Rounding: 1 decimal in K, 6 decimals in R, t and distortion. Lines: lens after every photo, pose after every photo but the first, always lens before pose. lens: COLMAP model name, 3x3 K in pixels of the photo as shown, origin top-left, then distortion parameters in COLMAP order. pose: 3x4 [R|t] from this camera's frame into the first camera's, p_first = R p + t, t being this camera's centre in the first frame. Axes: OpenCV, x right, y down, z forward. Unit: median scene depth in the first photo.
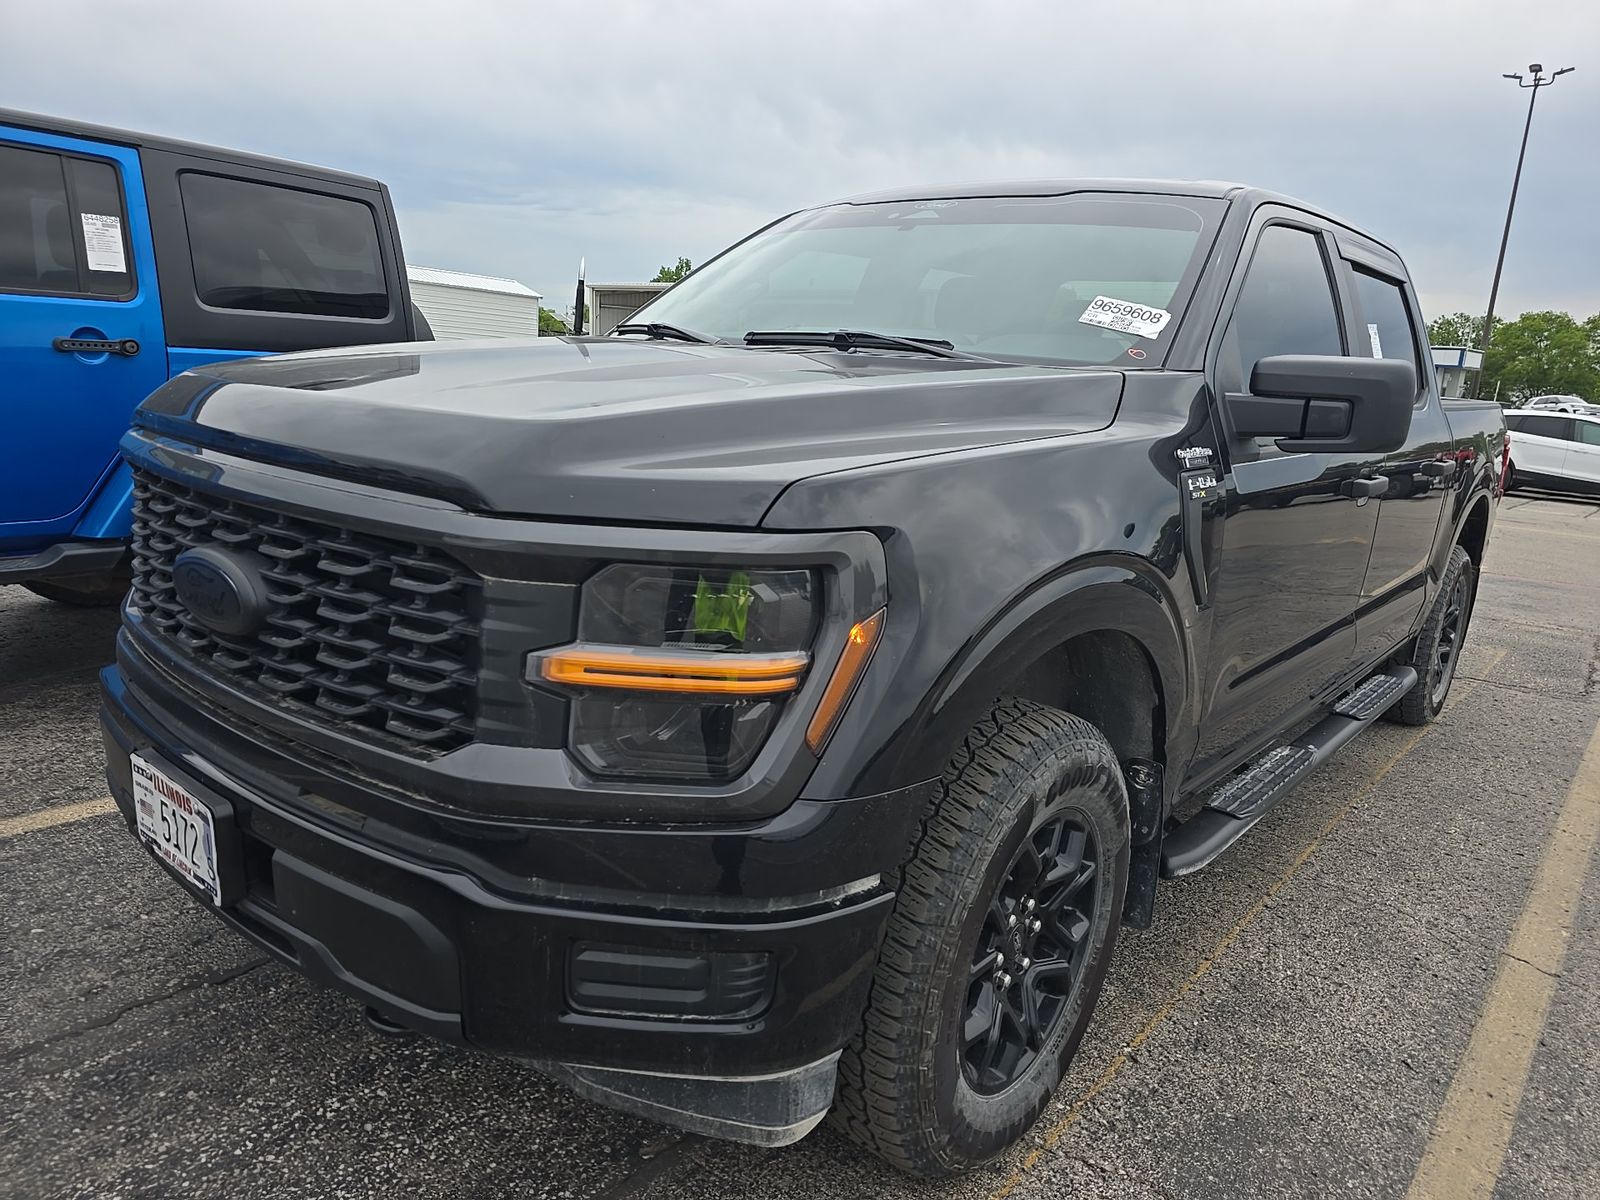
lens RADIAL K [[1070.5, 0, 801.1], [0, 1070.5, 602.1], [0, 0, 1]] dist [0.043347, -0.028739]
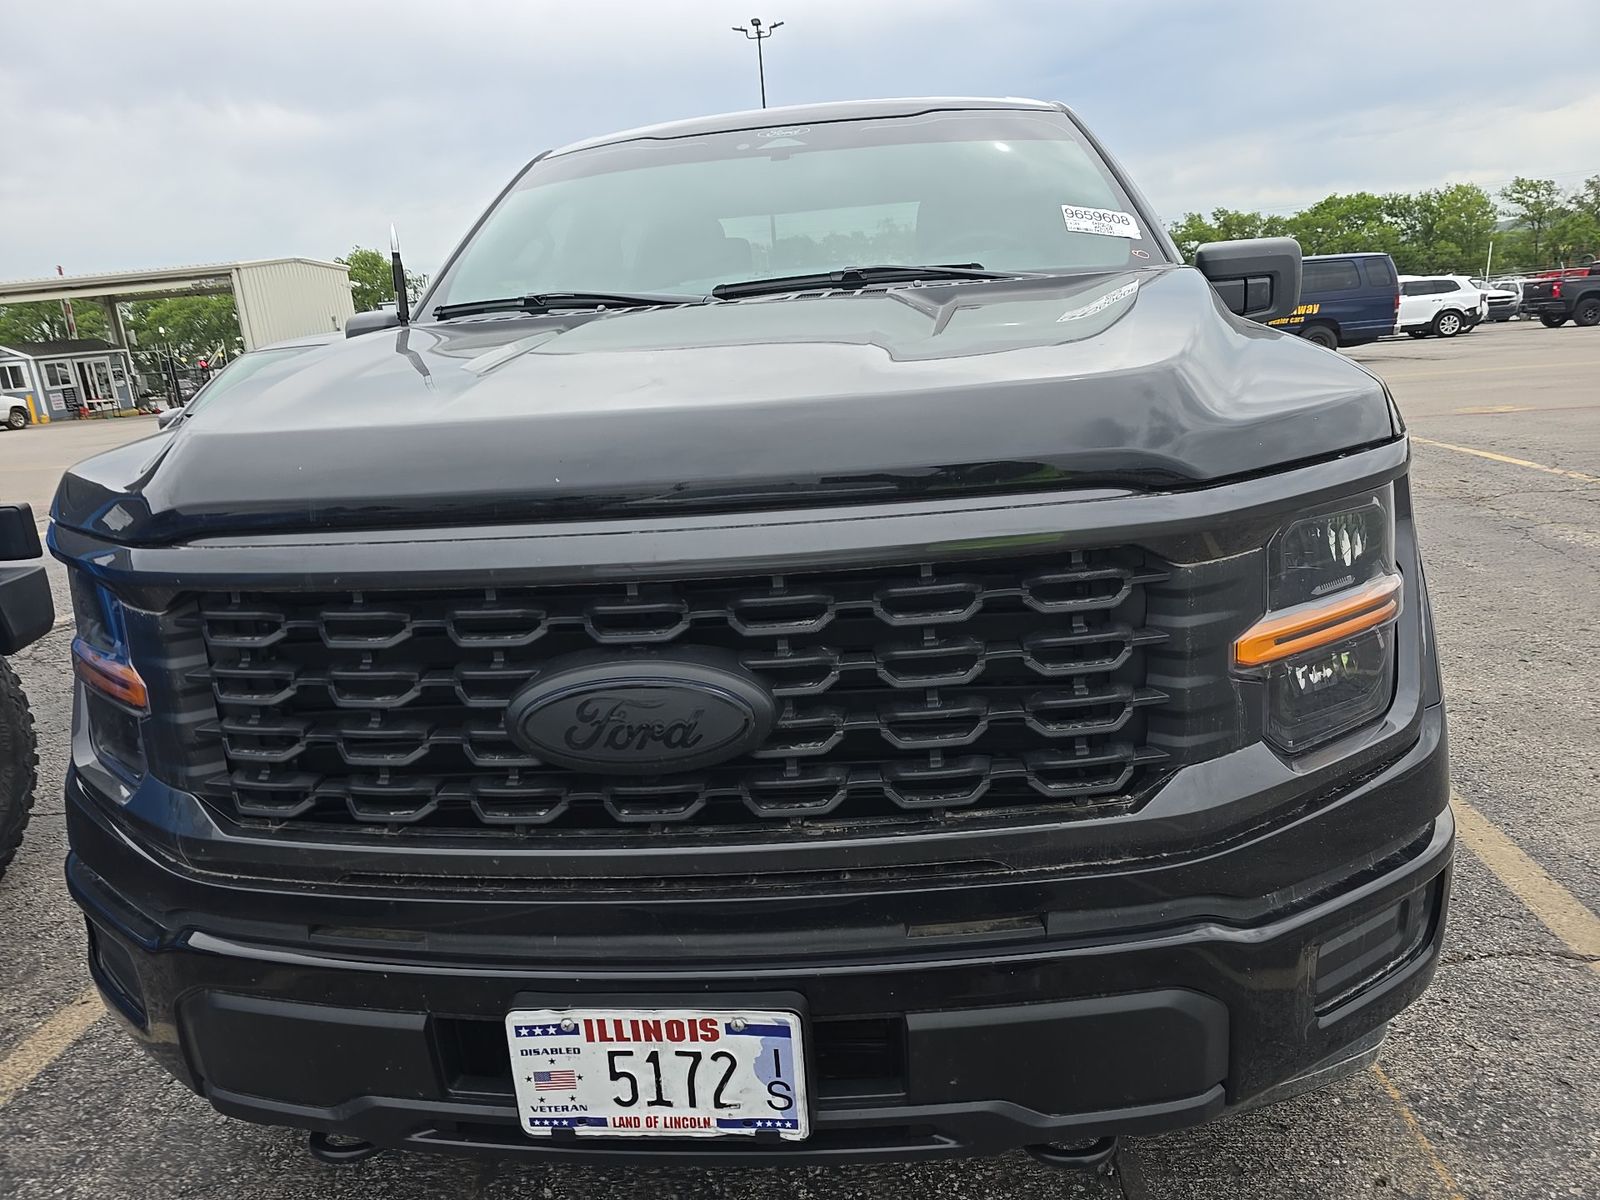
lens RADIAL K [[1070.5, 0, 802.5], [0, 1070.5, 597.1], [0, 0, 1]] dist [0.043347, -0.028739]
pose [[0.817243, -0.264243, 0.512142, -0.656145], [0.247408, 0.963493, 0.102323, -0.106844], [-0.520483, 0.043085, 0.852784, 0.314179]]
